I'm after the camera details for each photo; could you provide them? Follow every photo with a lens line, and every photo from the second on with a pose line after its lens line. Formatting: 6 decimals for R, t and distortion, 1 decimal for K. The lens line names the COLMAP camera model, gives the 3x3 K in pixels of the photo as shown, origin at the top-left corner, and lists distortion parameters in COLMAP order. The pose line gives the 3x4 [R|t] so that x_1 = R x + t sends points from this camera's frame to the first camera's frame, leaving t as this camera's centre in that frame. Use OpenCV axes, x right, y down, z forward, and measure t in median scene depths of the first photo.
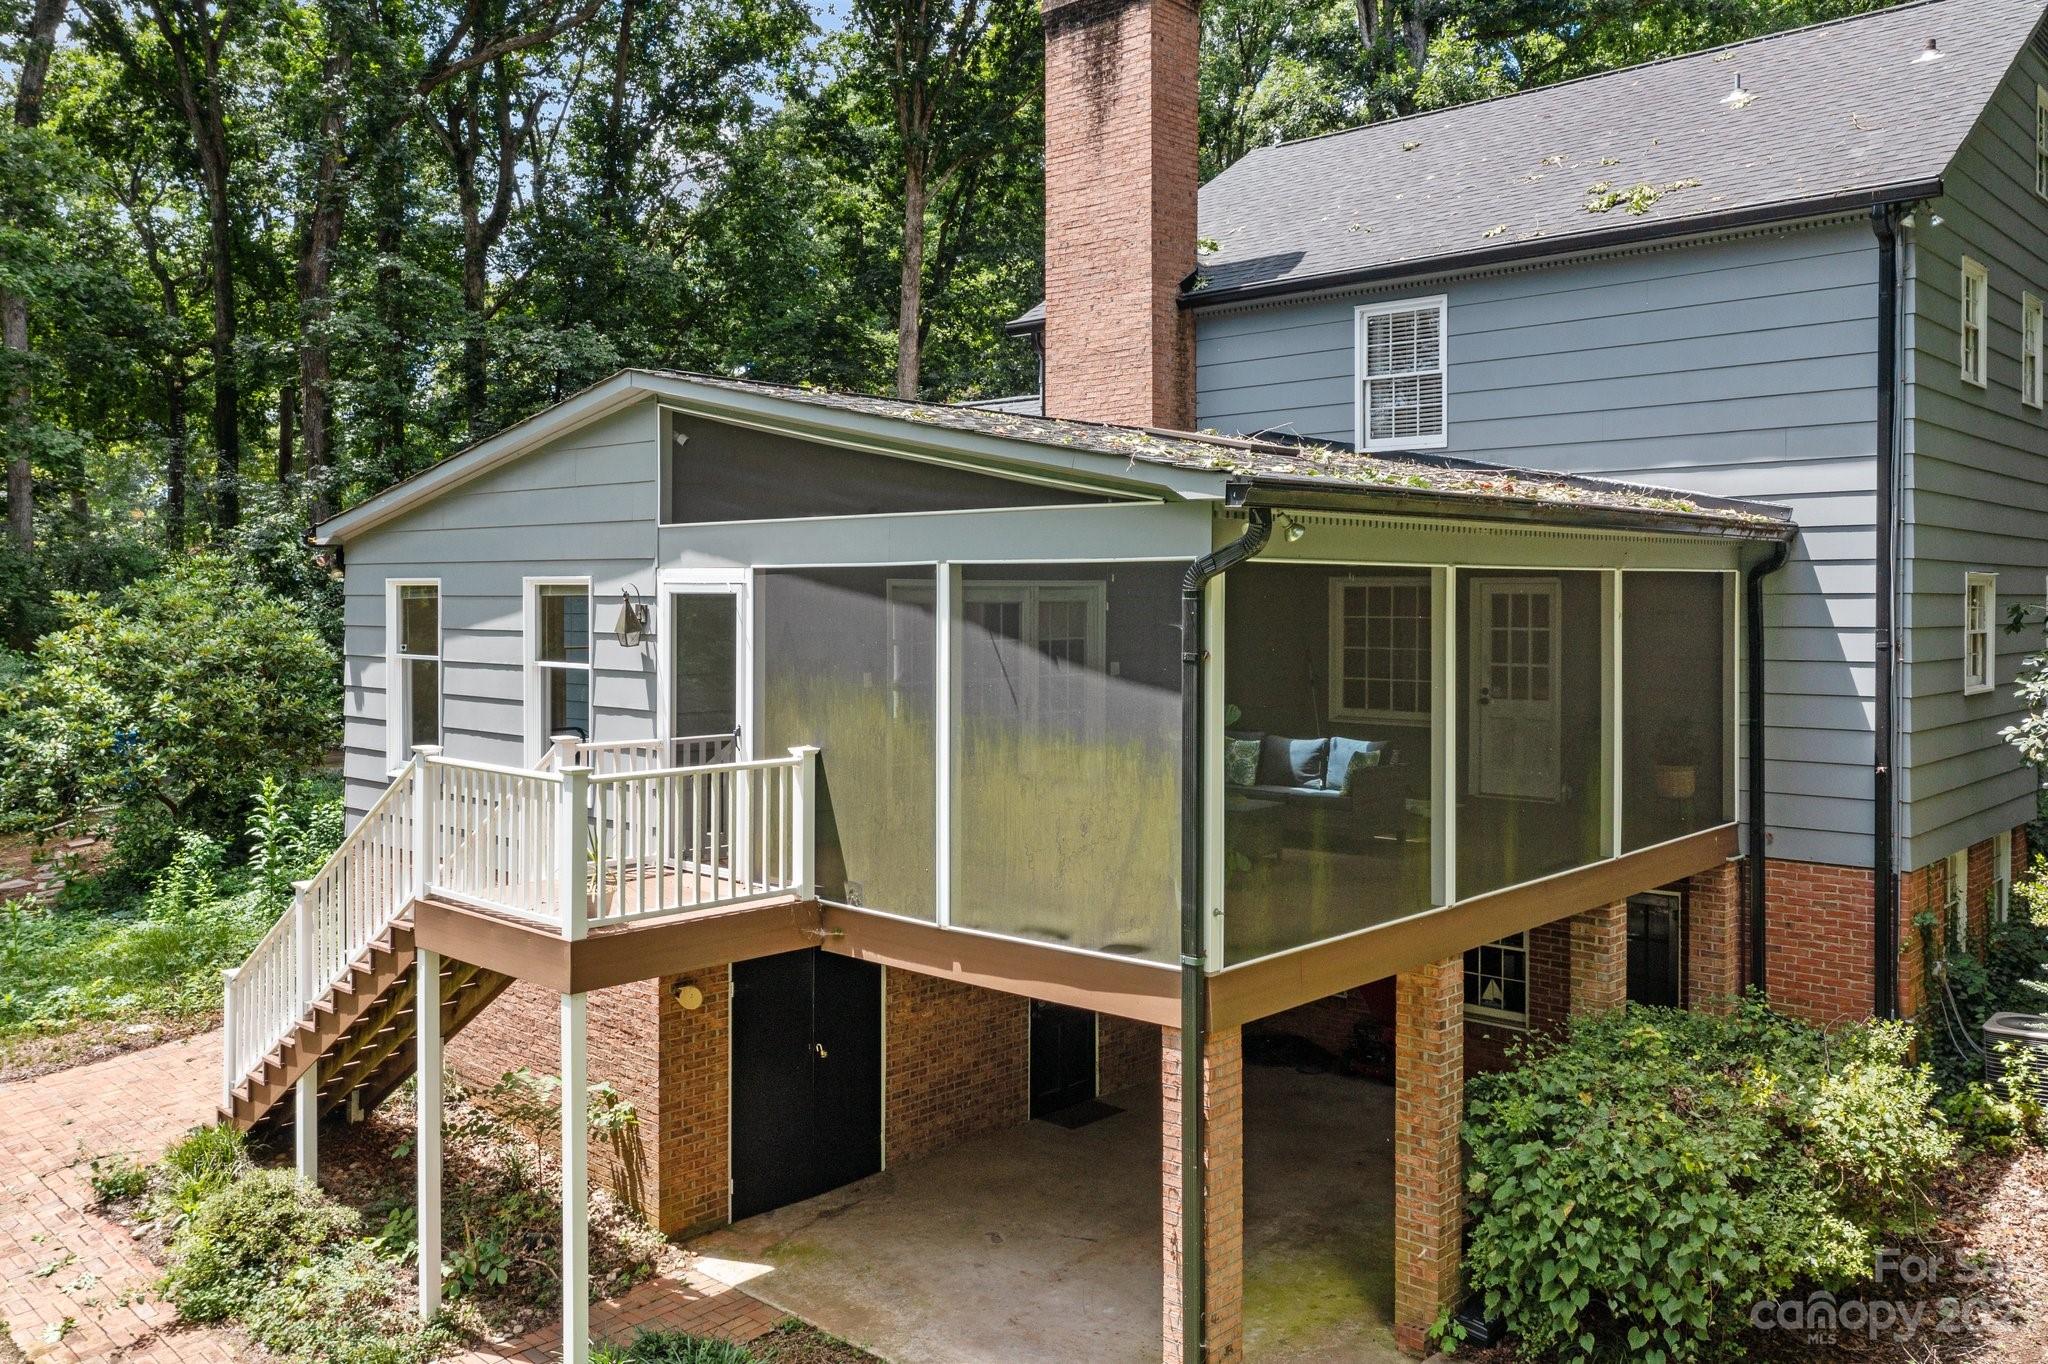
lens RADIAL K [[1653.5, 0, 1023.0], [0, 1653.5, 597.7], [0, 0, 1]] dist [0.001906, 0.004969]
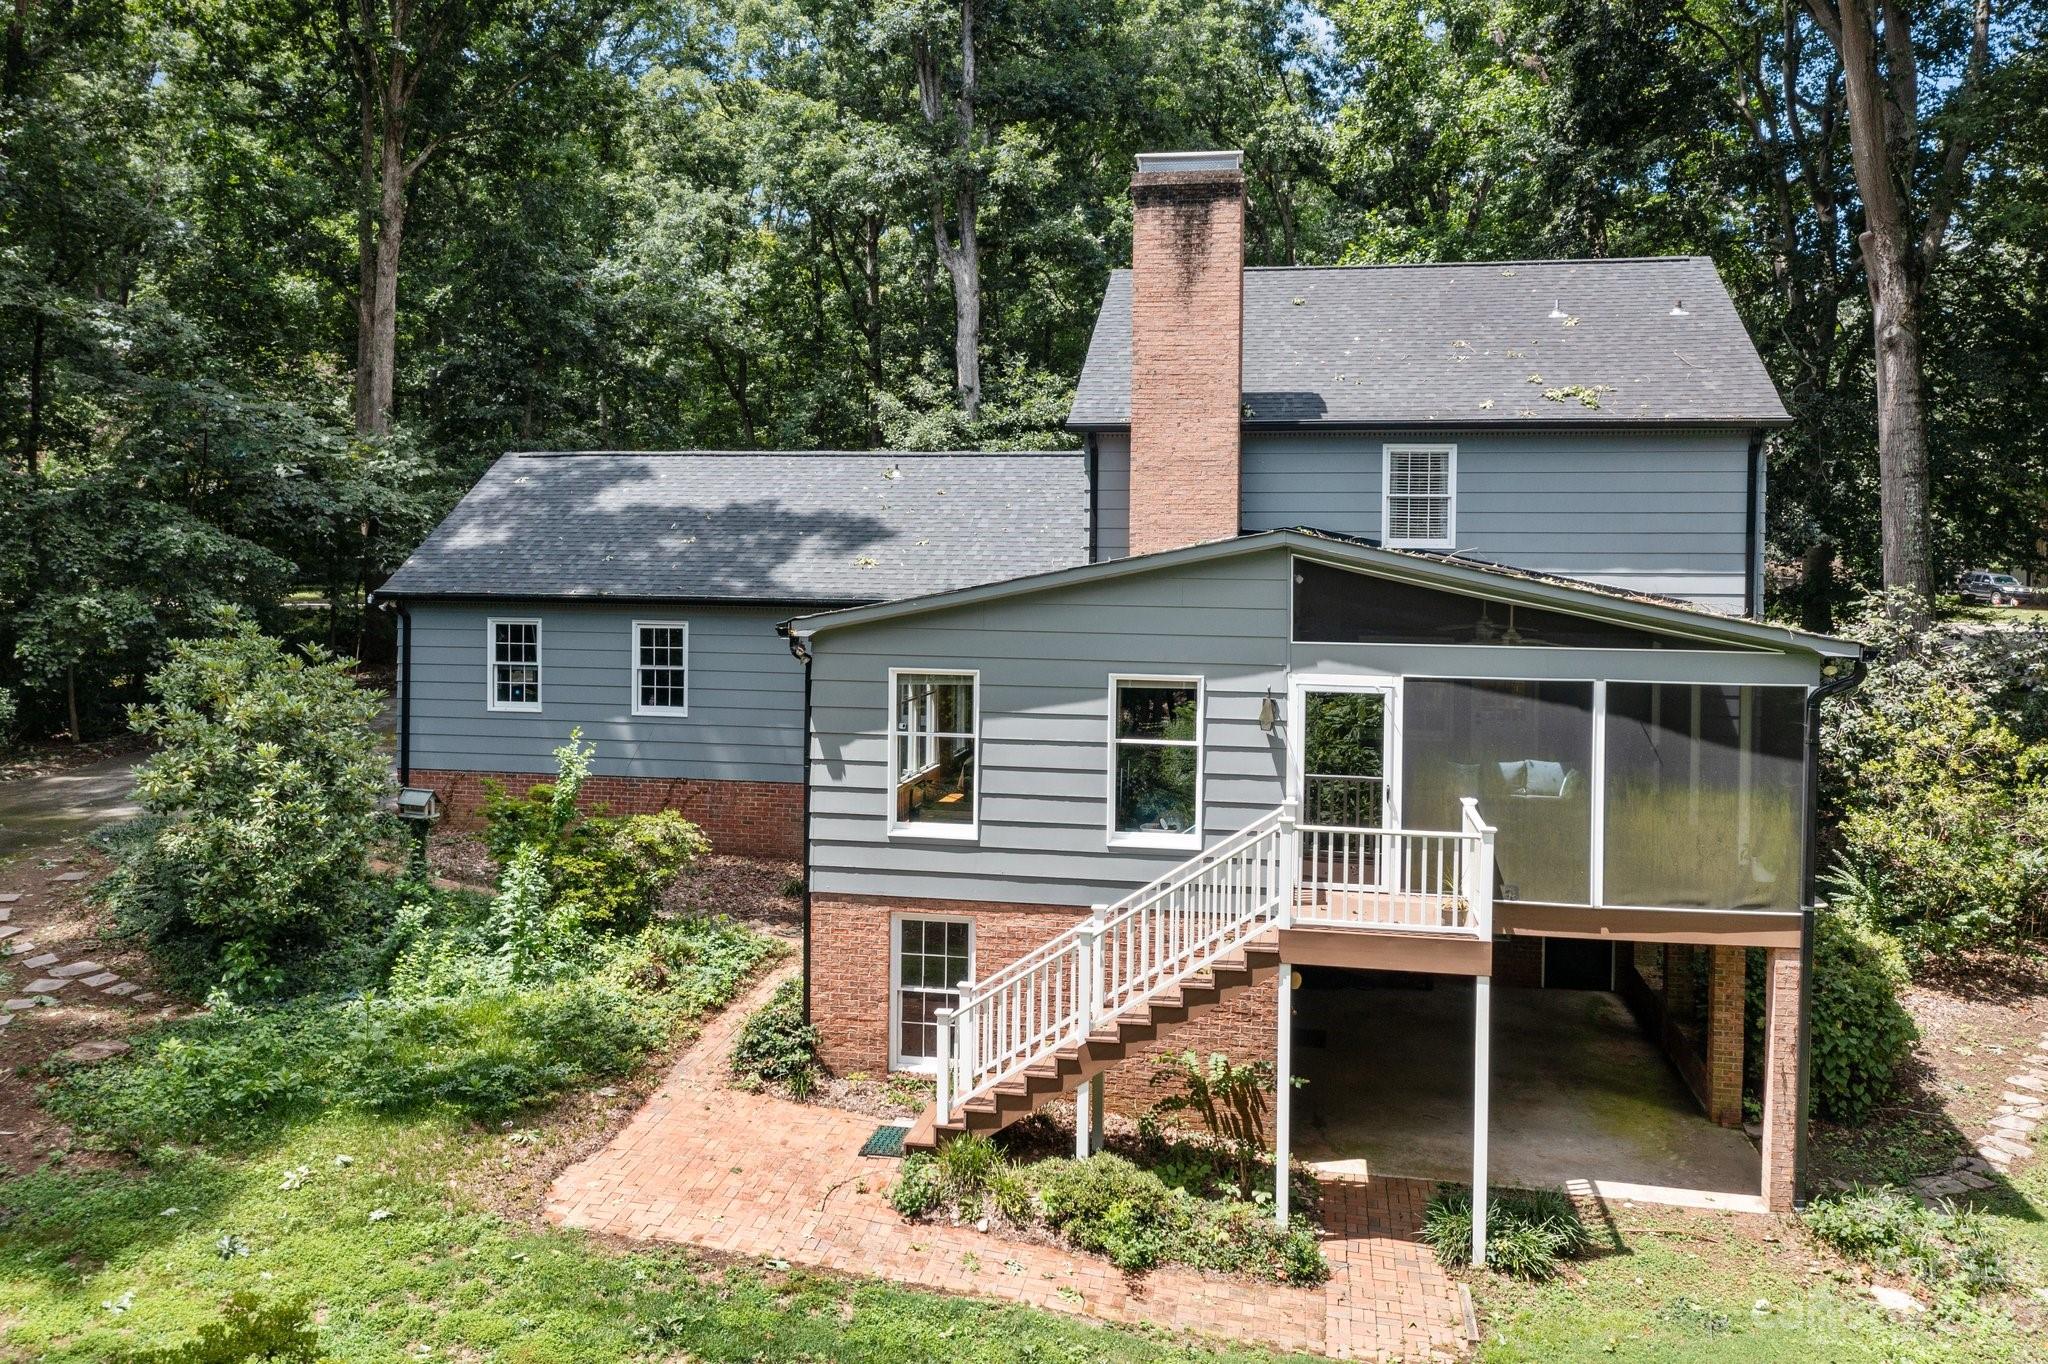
lens RADIAL K [[1674.9, 0, 1038.0], [0, 1674.9, 547.4], [0, 0, 1]] dist [0.007014, -0.002126]
pose [[0.843379, 0.007397, 0.537269, -1.148920], [-0.010344, 0.999943, 0.002471, -0.123936], [-0.537220, -0.007642, 0.843407, -0.068598]]
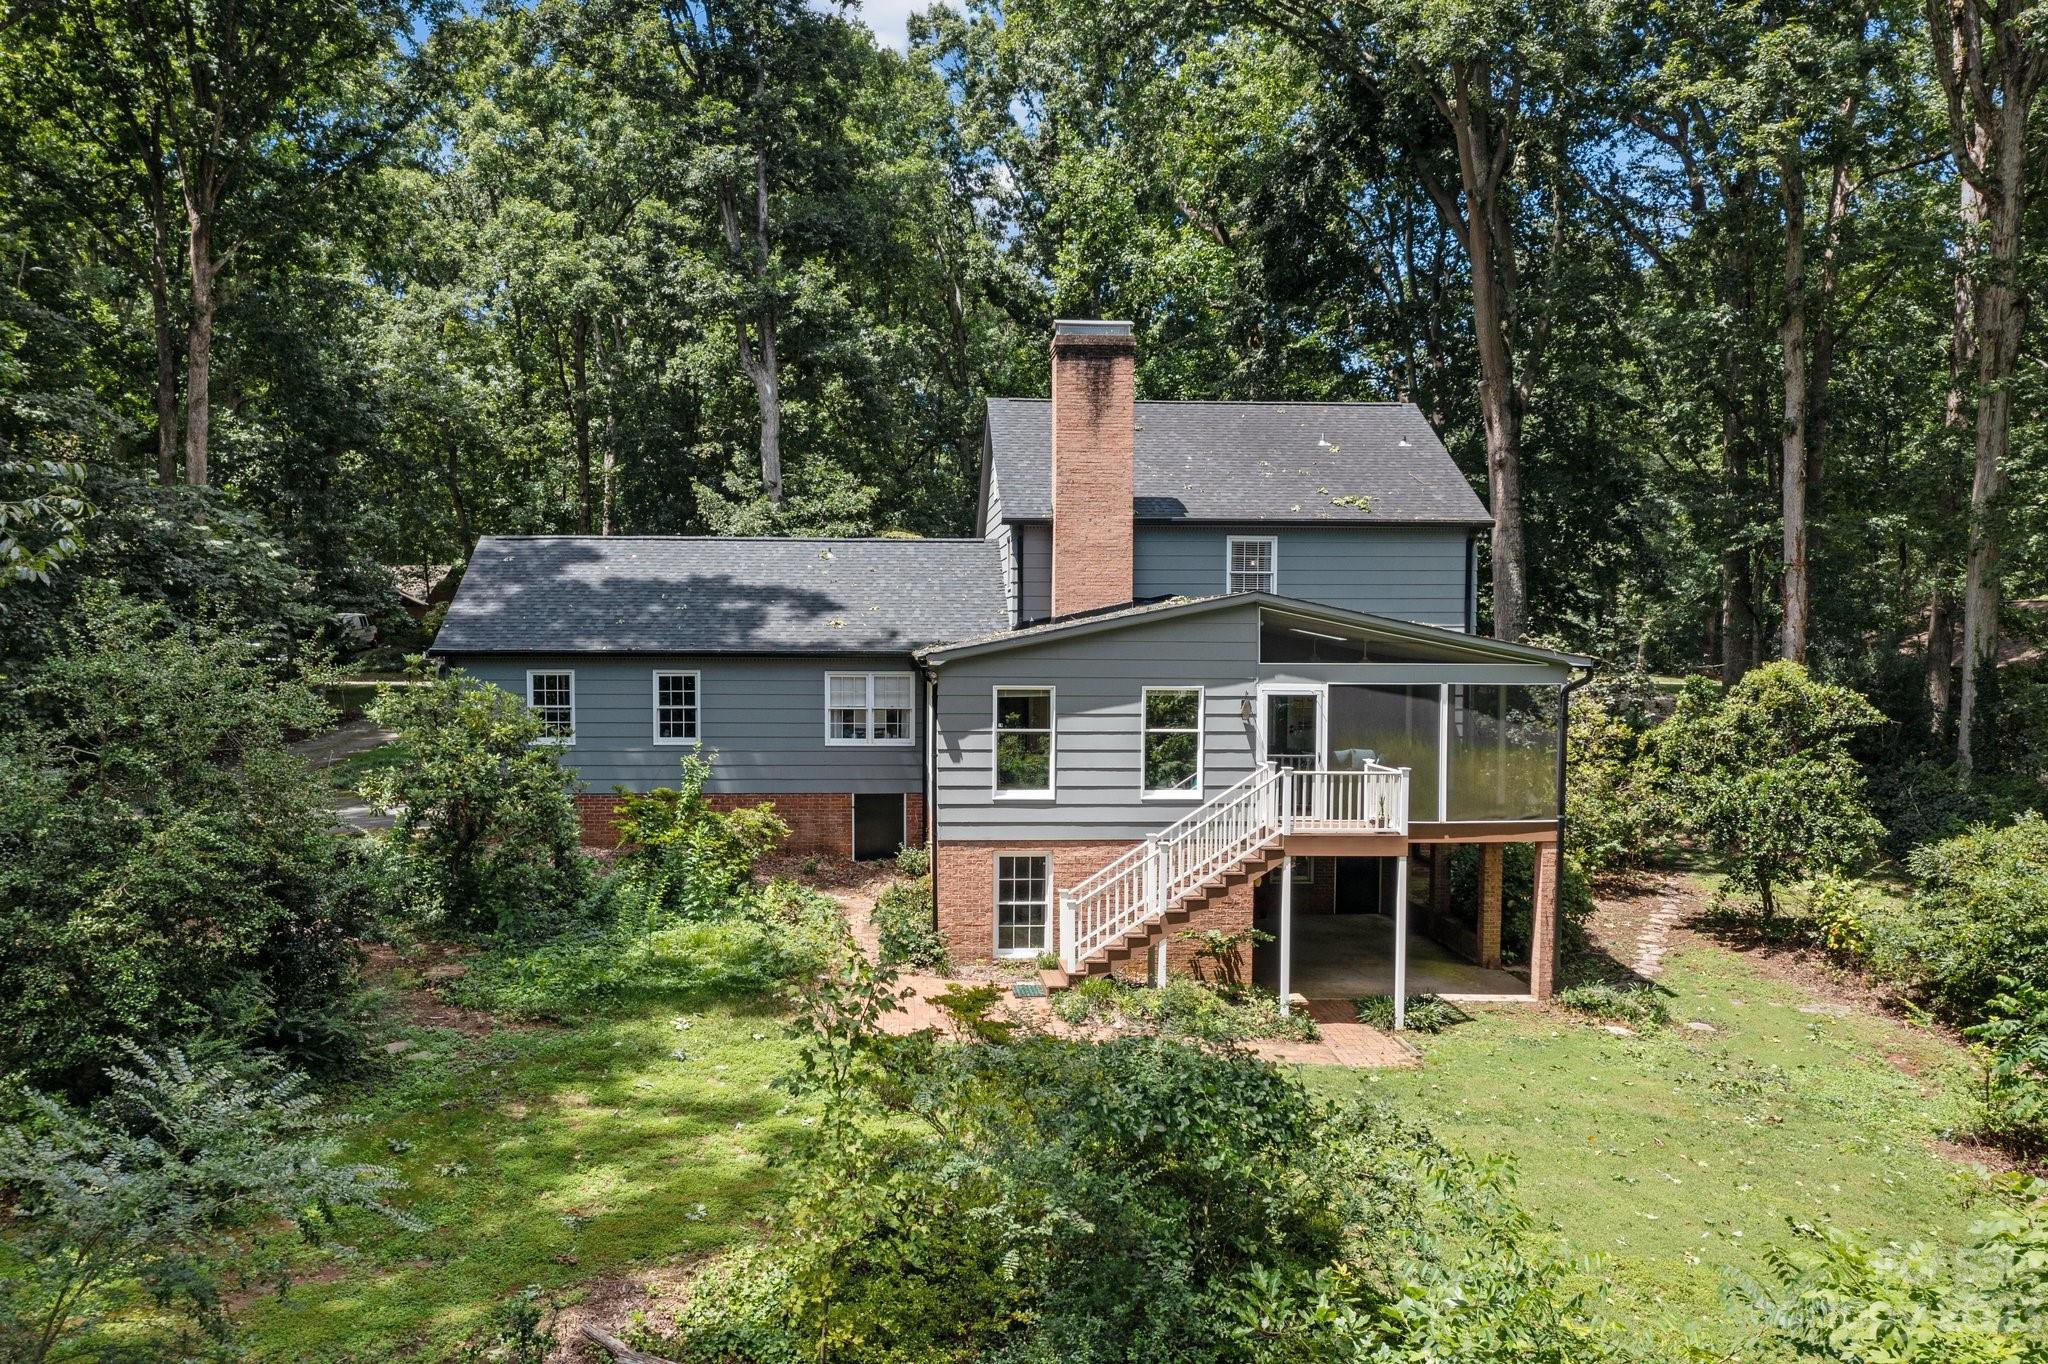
lens RADIAL K [[1644.7, 0, 1024.0], [0, 1644.7, 682.0], [0, 0, 1]] dist [0.004170, 0.007515]
pose [[0.678067, -0.019169, 0.734750, -1.995714], [-0.004229, 0.999542, 0.029980, -0.082247], [-0.734988, -0.023435, 0.677675, -0.227520]]
